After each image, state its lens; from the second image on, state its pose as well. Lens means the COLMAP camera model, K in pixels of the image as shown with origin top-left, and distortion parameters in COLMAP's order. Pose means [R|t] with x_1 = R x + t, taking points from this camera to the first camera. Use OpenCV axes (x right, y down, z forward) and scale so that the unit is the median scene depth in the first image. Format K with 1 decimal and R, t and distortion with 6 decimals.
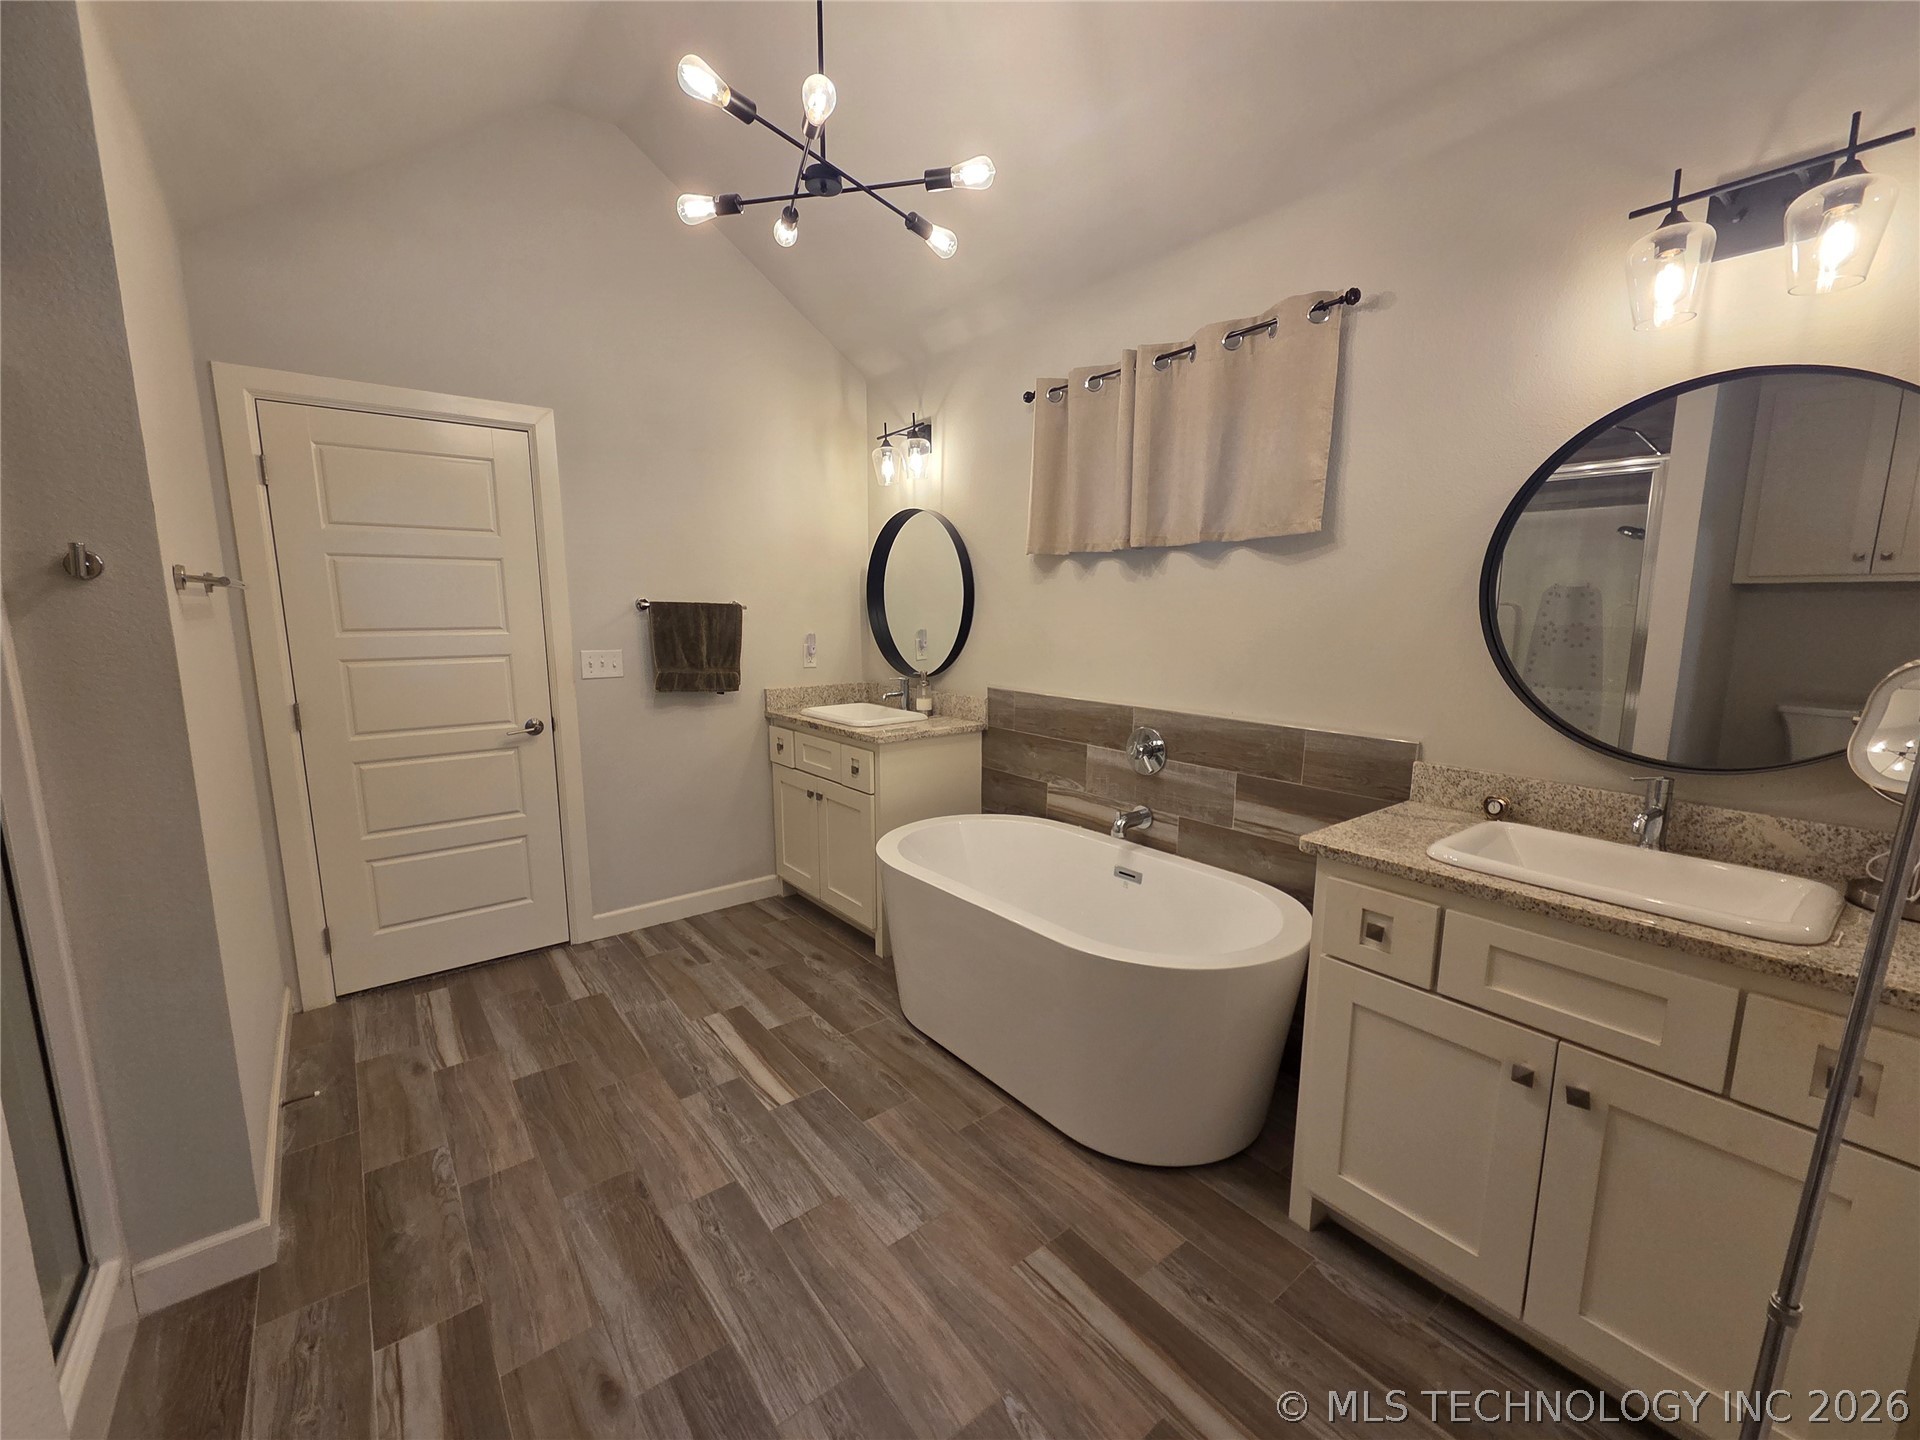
lens RADIAL K [[776.9, 0, 955.8], [0, 776.9, 731.3], [0, 0, 1]] dist [0.002707, -0.000448]
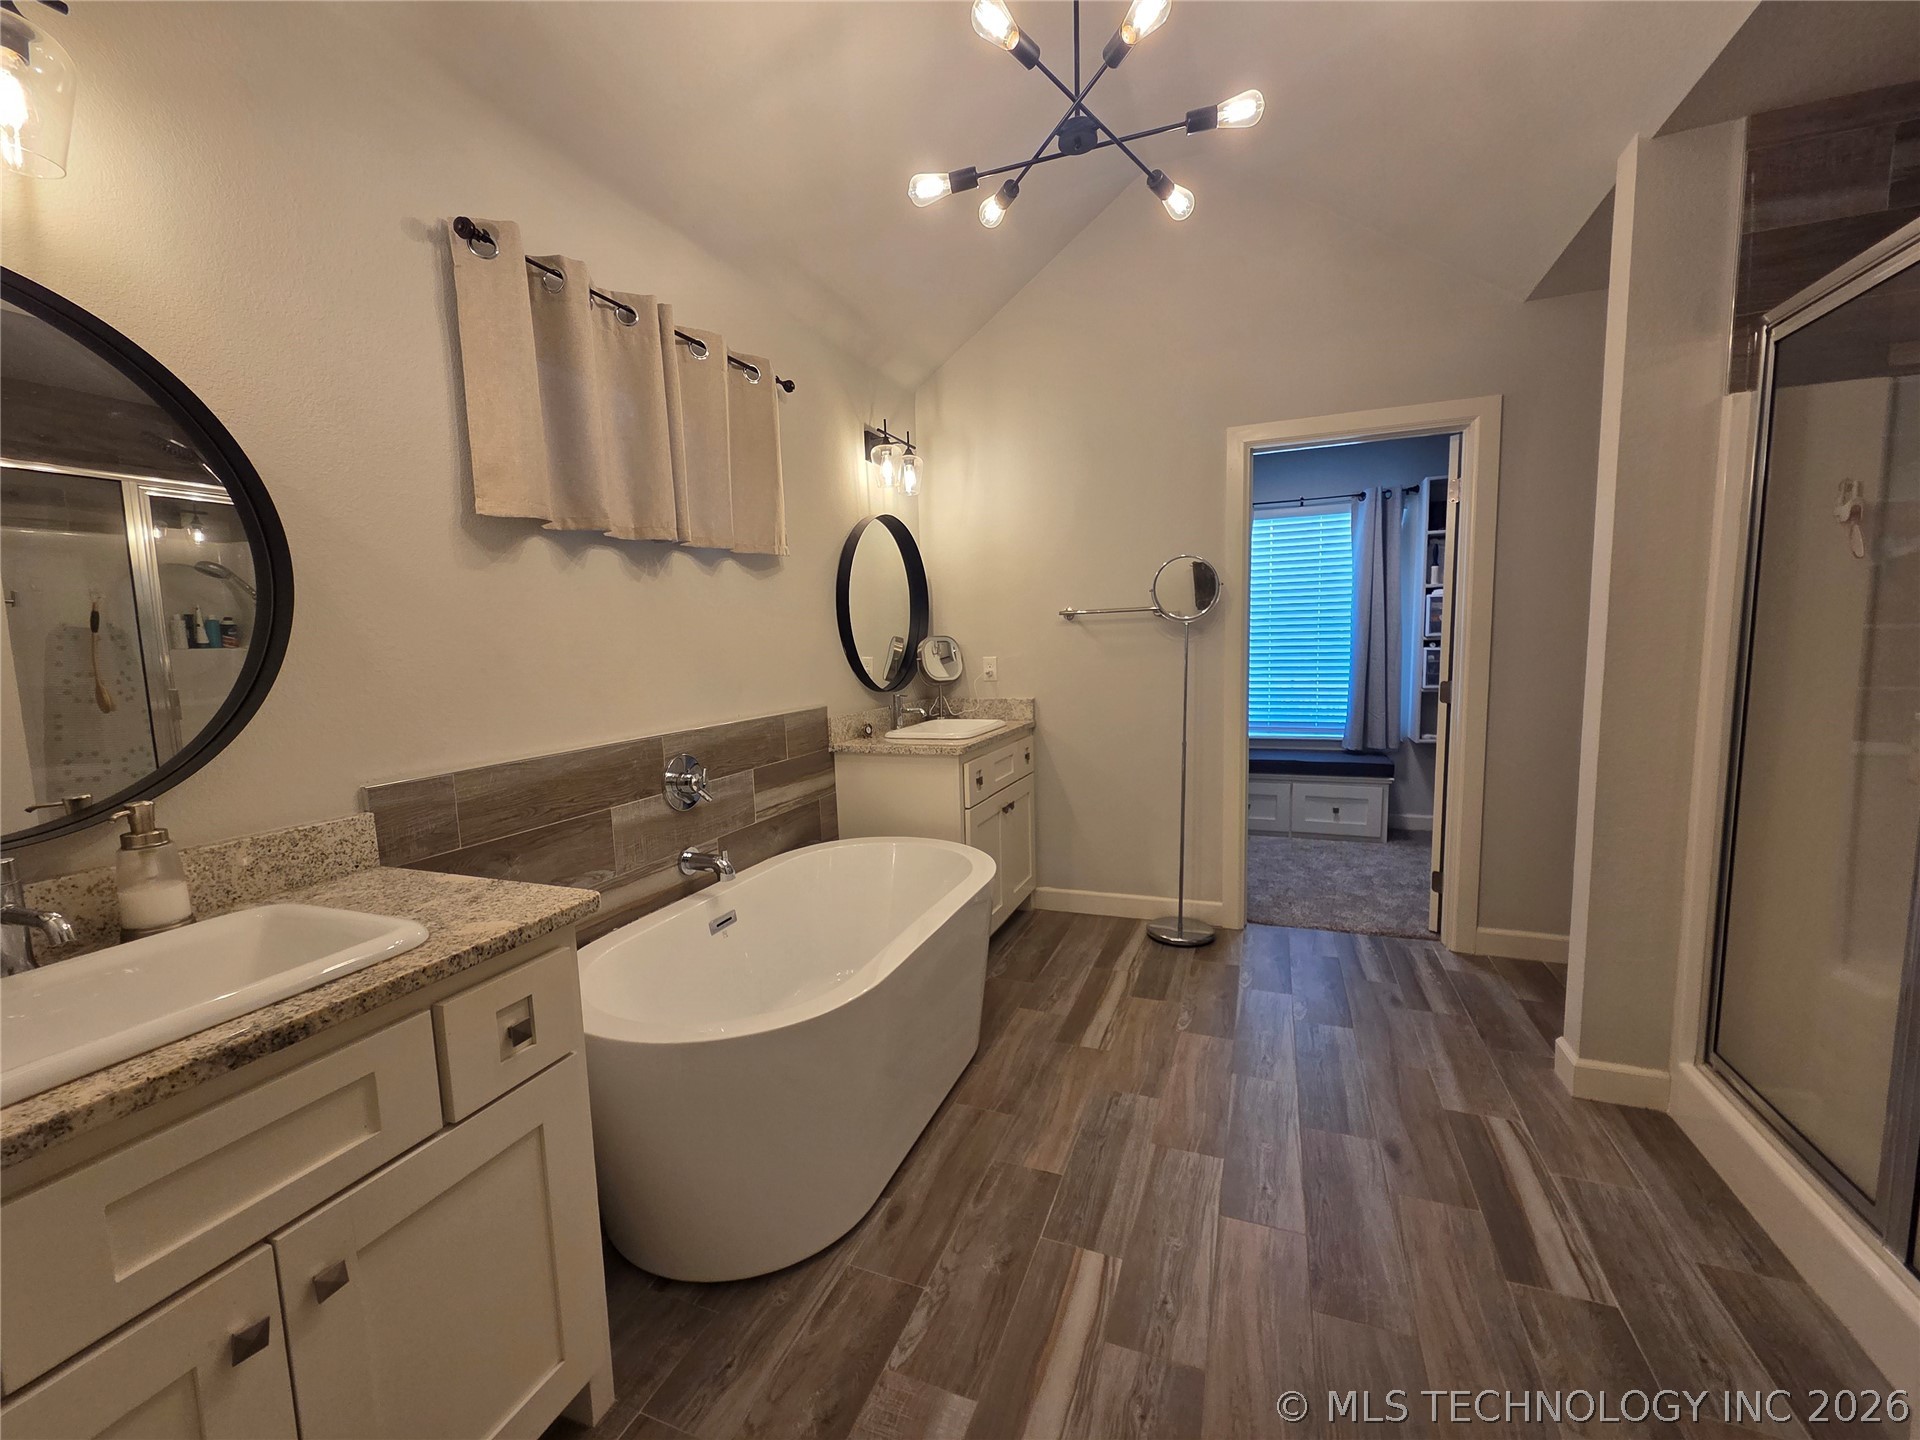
lens RADIAL K [[776.9, 0, 955.8], [0, 776.9, 731.3], [0, 0, 1]] dist [0.002707, -0.000448]
pose [[-0.494603, -0.091675, 0.864271, -0.745079], [0.170623, 0.964828, 0.199985, -0.174531], [-0.852207, 0.246378, -0.461565, 1.328841]]
